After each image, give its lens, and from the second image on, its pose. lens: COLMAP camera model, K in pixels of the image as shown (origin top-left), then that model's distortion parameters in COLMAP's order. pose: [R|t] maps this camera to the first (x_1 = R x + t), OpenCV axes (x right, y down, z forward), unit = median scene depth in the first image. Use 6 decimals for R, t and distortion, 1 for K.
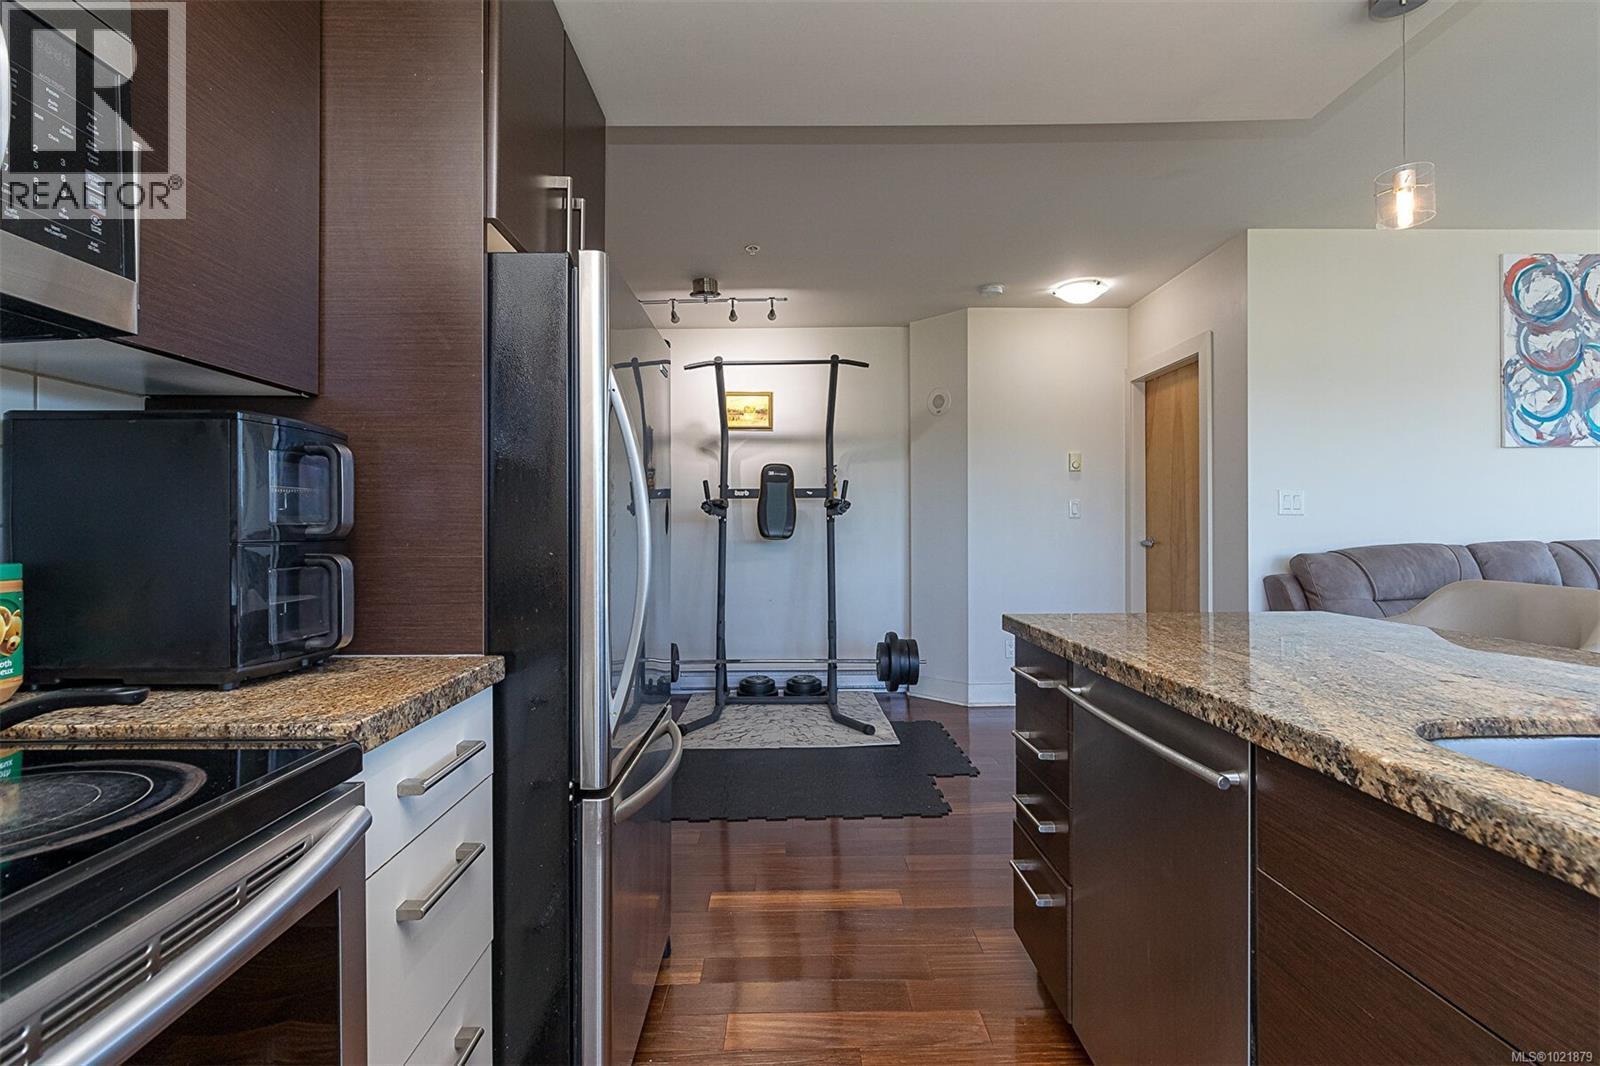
lens RADIAL K [[747.8, 0, 788.5], [0, 747.8, 528.2], [0, 0, 1]] dist [0.002179, 0.001810]
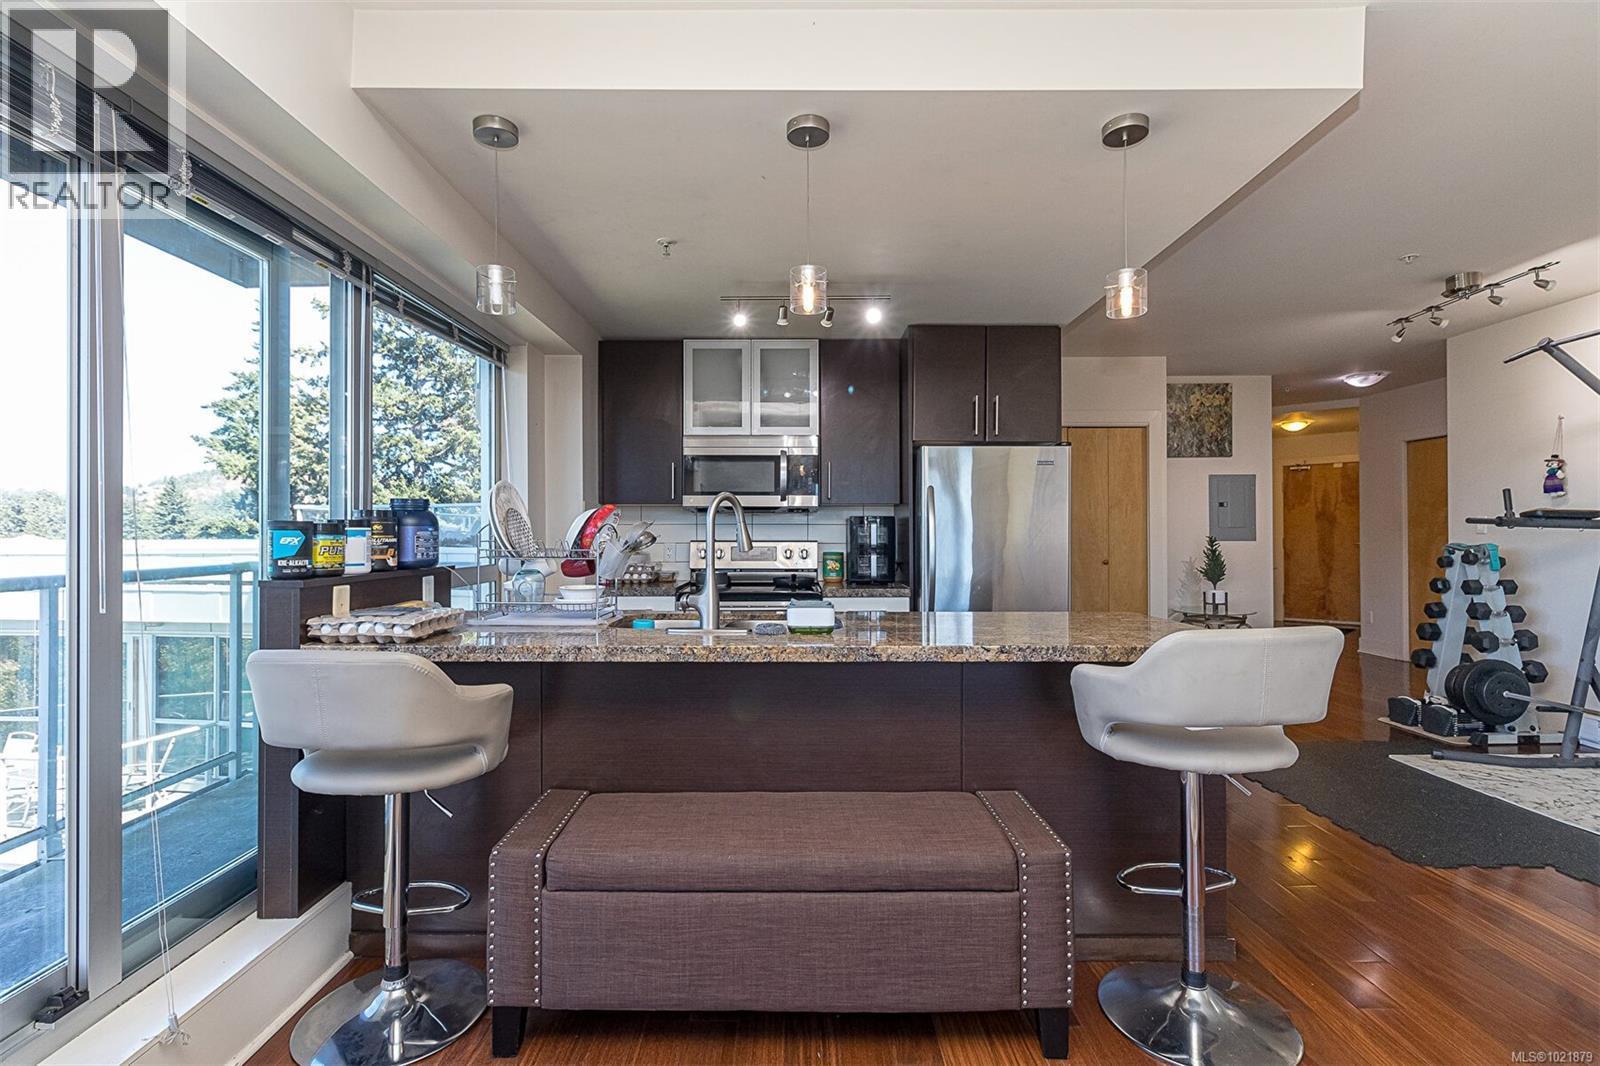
lens RADIAL K [[747.8, 0, 801.2], [0, 747.8, 531.9], [0, 0, 1]] dist [0.002179, 0.001810]
pose [[-0.008853, 0.000819, -0.999960, 1.034621], [0.005527, 0.999984, 0.000770, -0.024918], [0.999946, -0.005520, -0.008857, 0.240017]]
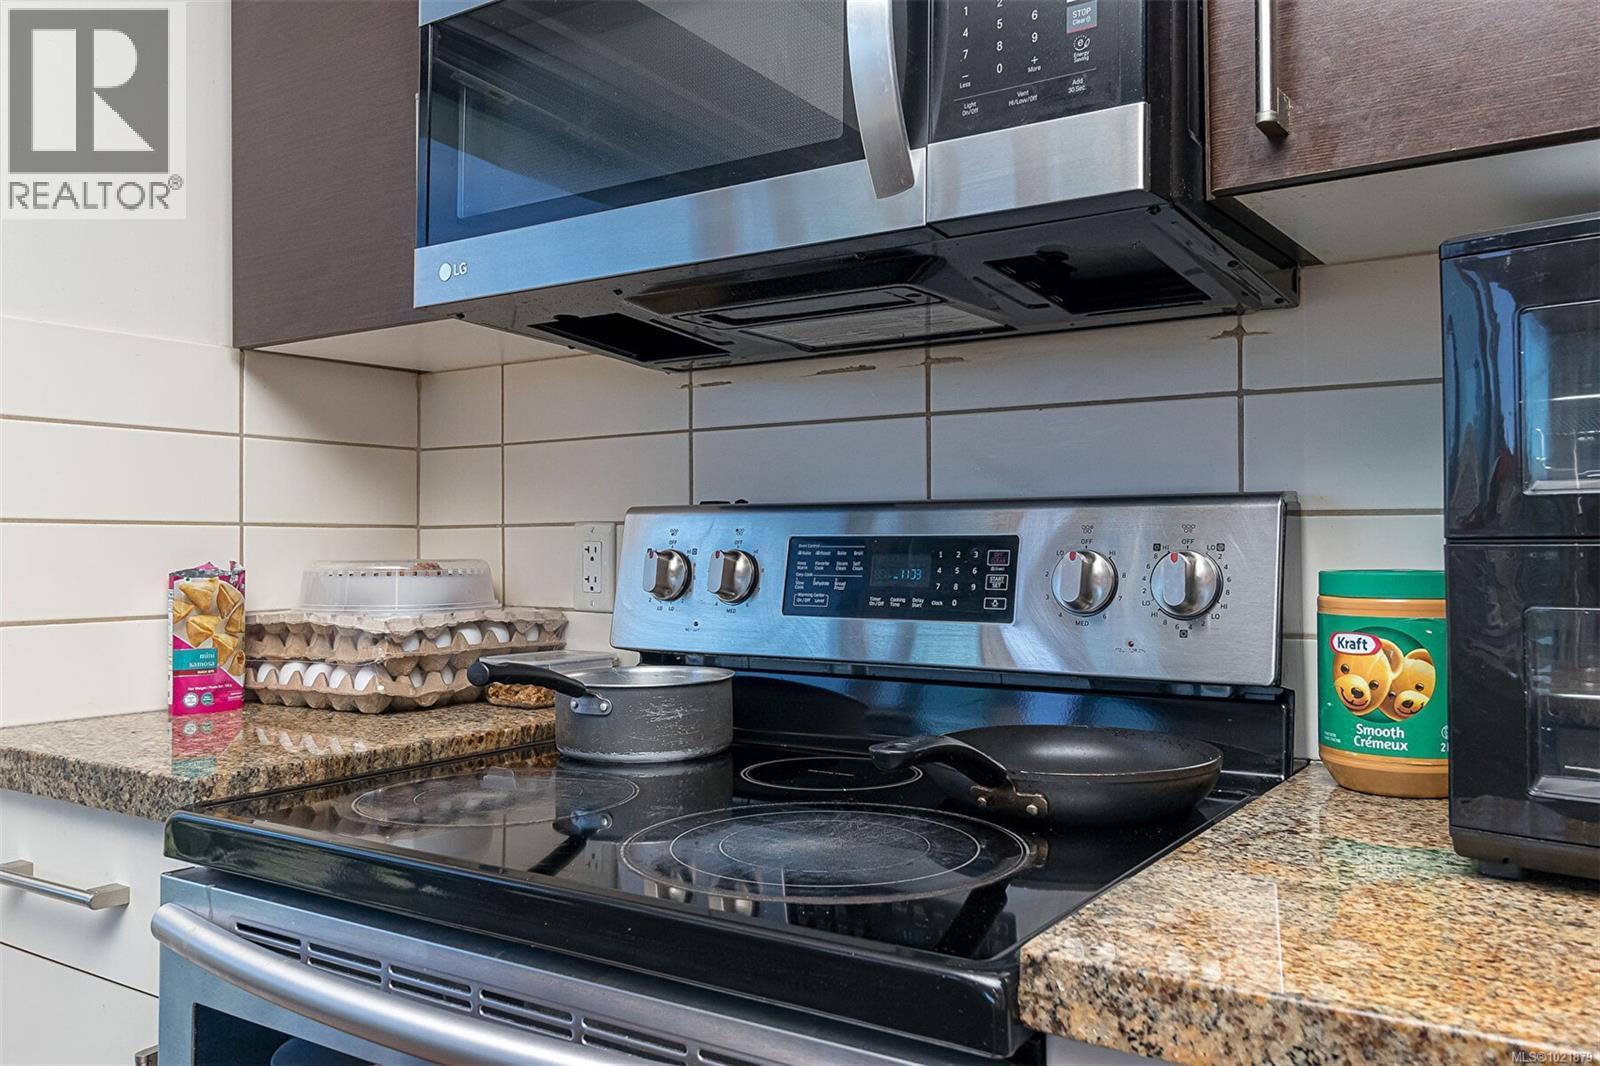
lens RADIAL K [[1274.4, 0, 812.9], [0, 1274.4, 528.4], [0, 0, 1]] dist [0.004293, 0.002488]
pose [[-0.563974, -0.002148, -0.825790, 0.029752], [0.010945, 0.999889, -0.010076, 0.004873], [0.825720, -0.014721, -0.563888, 0.344813]]
